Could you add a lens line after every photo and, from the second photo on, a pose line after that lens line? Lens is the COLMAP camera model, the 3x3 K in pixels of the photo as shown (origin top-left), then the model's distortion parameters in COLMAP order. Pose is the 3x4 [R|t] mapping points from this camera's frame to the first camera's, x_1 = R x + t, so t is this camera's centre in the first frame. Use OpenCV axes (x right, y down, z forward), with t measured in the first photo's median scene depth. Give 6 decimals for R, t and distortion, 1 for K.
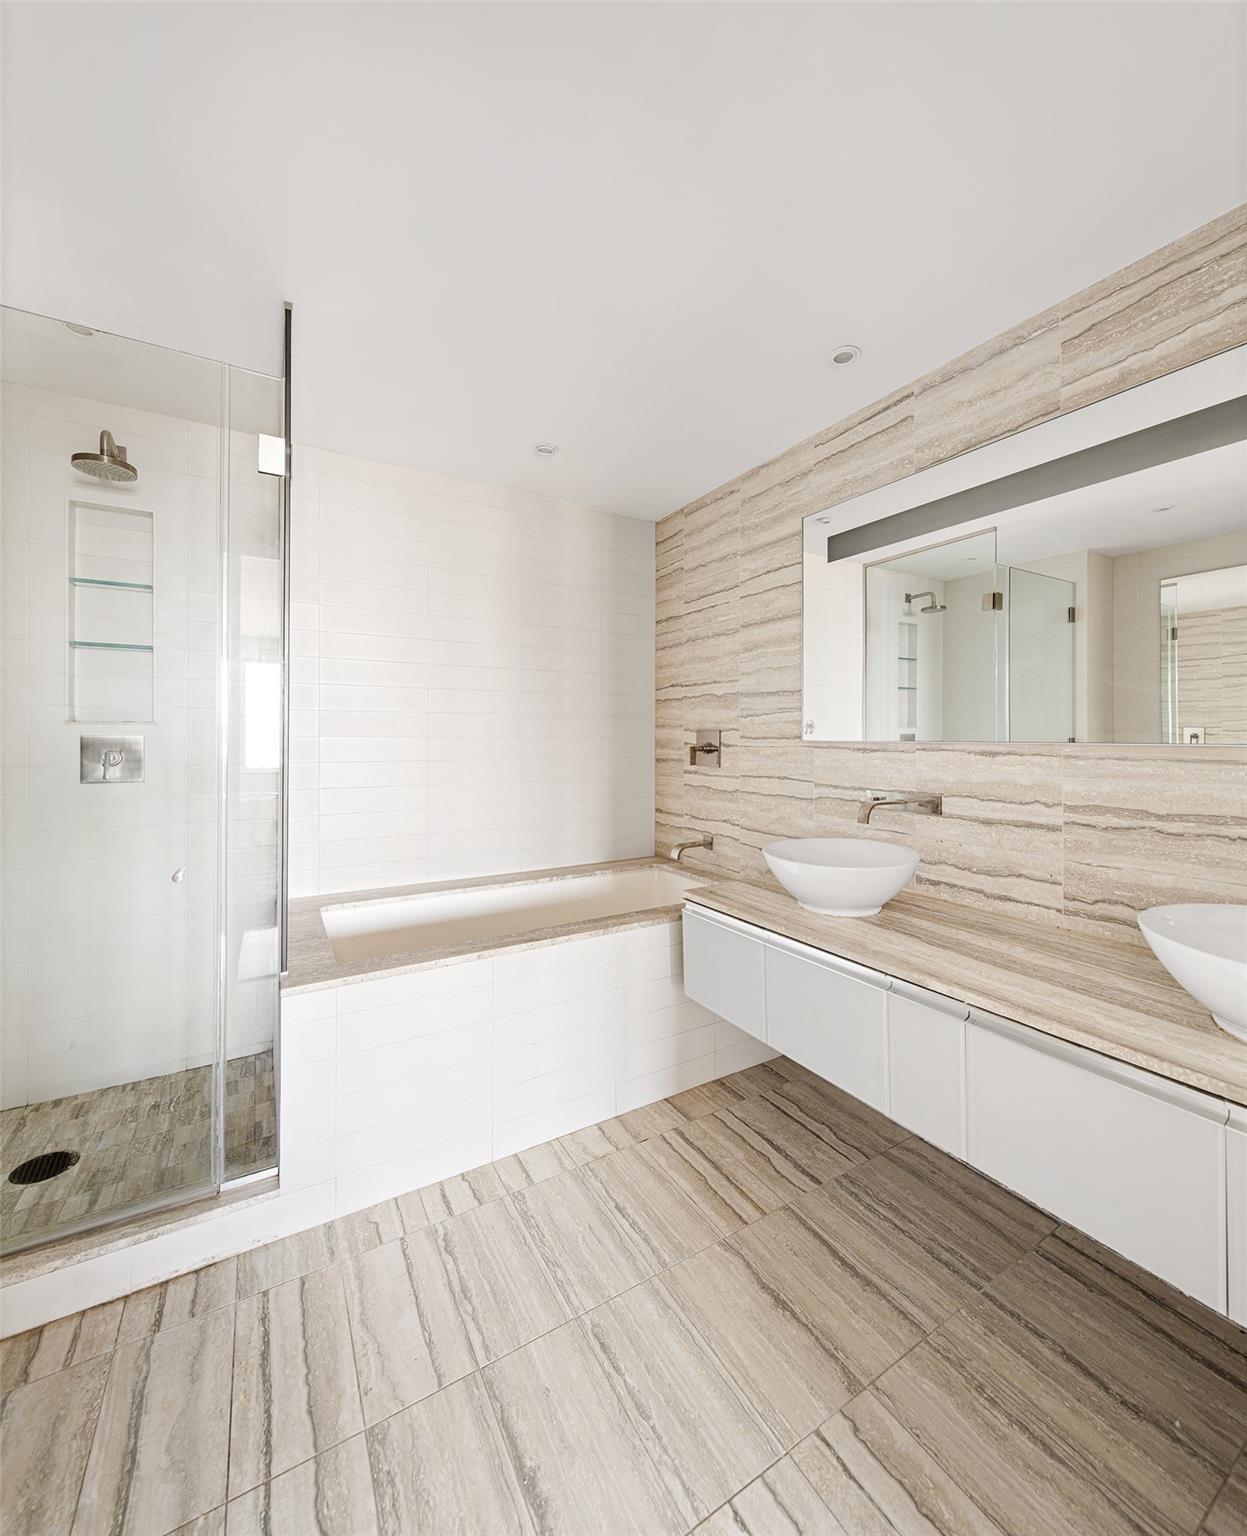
lens RADIAL K [[619.5, 0, 629.3], [0, 619.5, 731.3], [0, 0, 1]] dist [-0.001708, -0.001627]
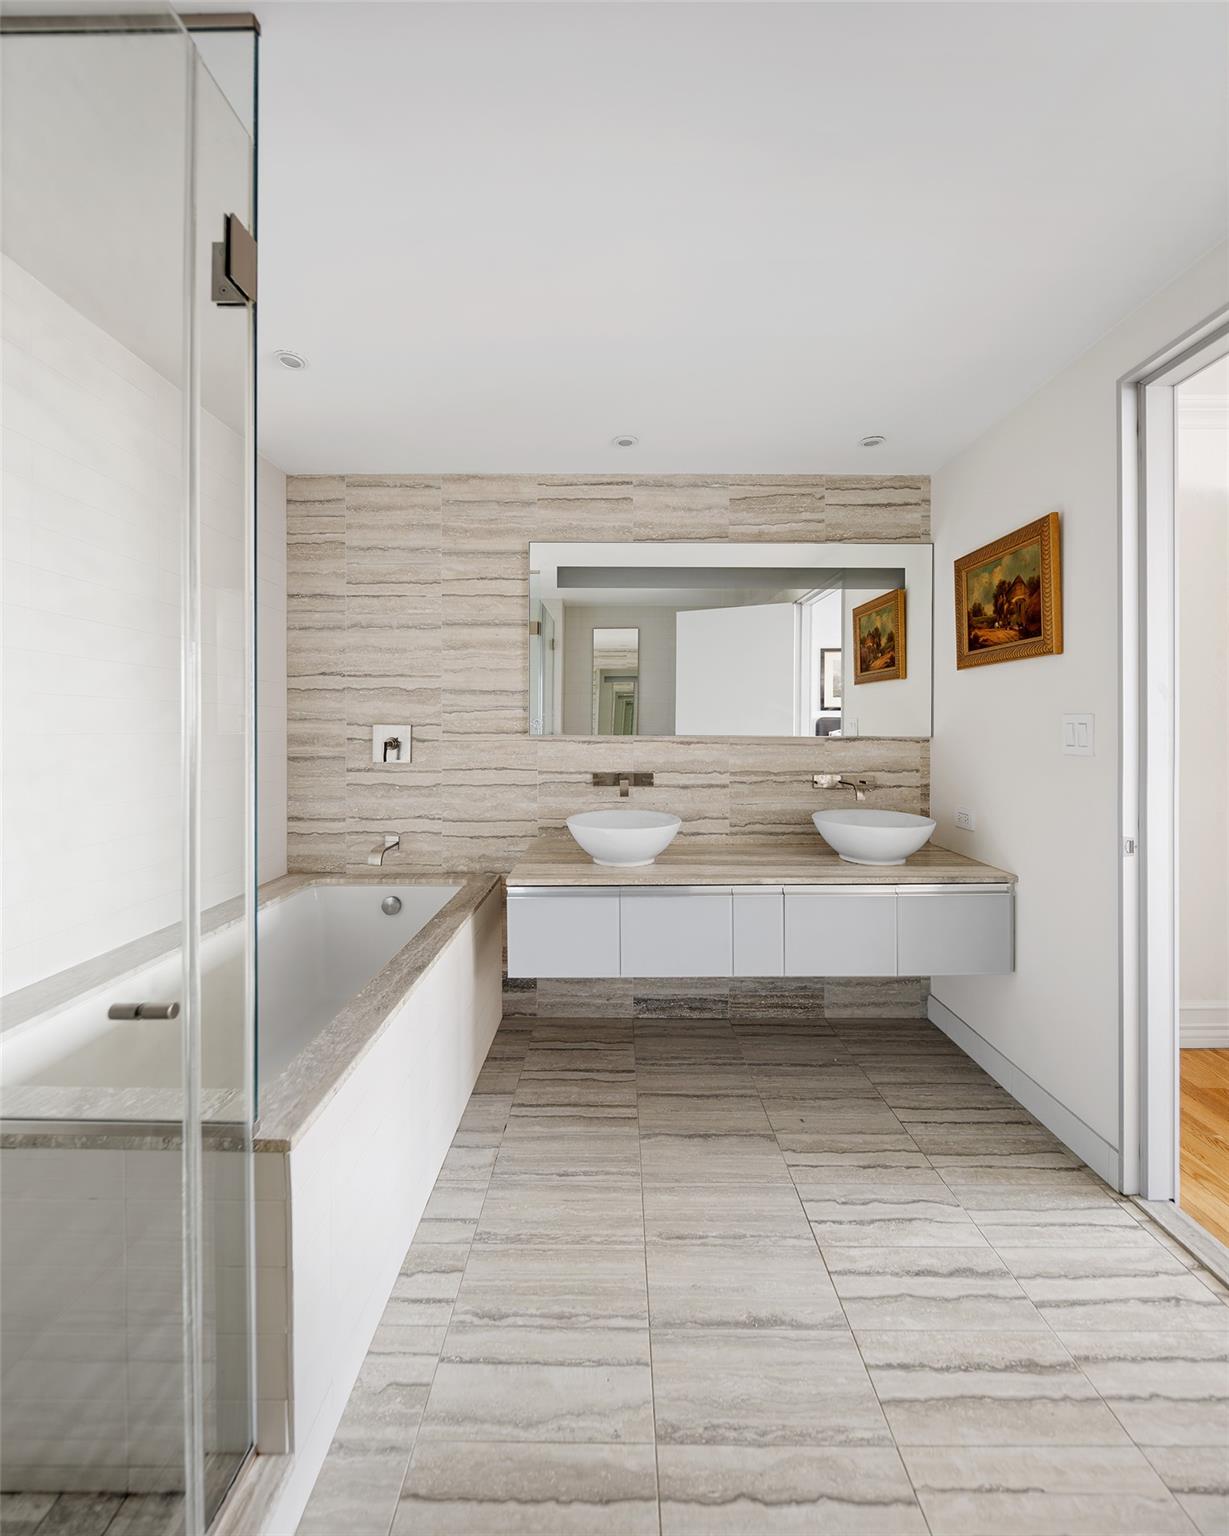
lens RADIAL K [[619.5, 0, 606.9], [0, 619.5, 728.8], [0, 0, 1]] dist [-0.001708, -0.001627]
pose [[0.522207, 0.001540, 0.852817, -0.869178], [-0.007608, 0.999967, 0.002853, -0.001671], [-0.852785, -0.007978, 0.522201, 0.375797]]
